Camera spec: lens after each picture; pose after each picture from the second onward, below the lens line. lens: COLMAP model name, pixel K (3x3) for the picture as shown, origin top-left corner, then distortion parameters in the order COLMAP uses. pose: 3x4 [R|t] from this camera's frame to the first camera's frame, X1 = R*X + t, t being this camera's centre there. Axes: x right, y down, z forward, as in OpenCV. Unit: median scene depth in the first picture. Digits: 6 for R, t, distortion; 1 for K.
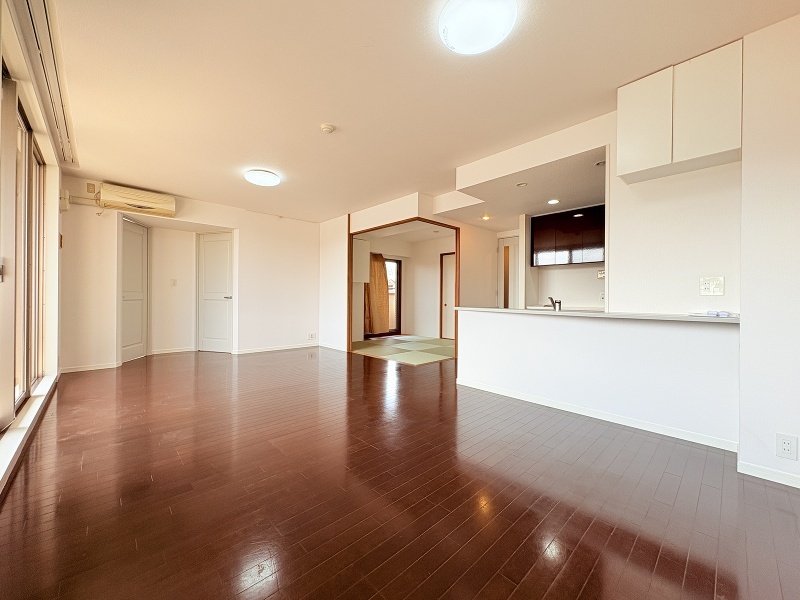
lens RADIAL K [[318.9, 0, 400.0], [0, 318.9, 300.0], [0, 0, 1]] dist [-0.000420, 0.000037]
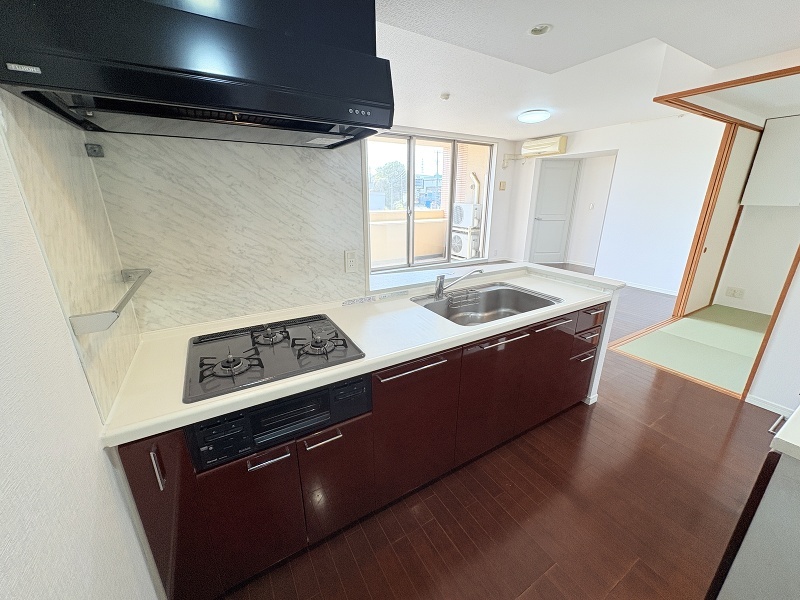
lens RADIAL K [[318.9, 0, 400.0], [0, 318.9, 300.0], [0, 0, 1]] dist [-0.000420, 0.000037]
pose [[-0.222363, 0.296955, -0.928640, 0.677562], [-0.004053, 0.952197, 0.305458, -0.088231], [0.974956, 0.071686, -0.210530, 0.634613]]
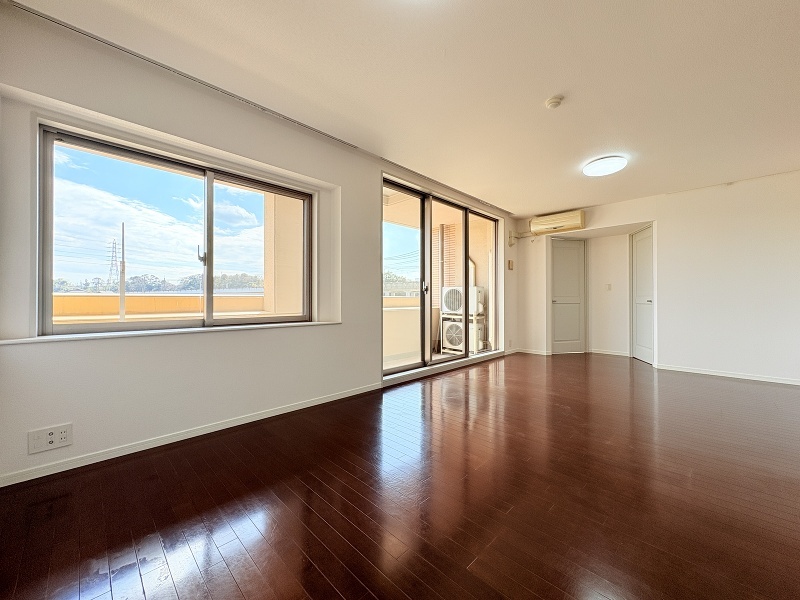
lens RADIAL K [[318.9, 0, 400.0], [0, 318.9, 300.0], [0, 0, 1]] dist [-0.000420, 0.000037]
pose [[0.028384, -0.005351, -0.999583, 0.337258], [-0.003214, 0.999980, -0.005444, -0.005002], [0.999592, 0.003367, 0.028367, 0.313067]]
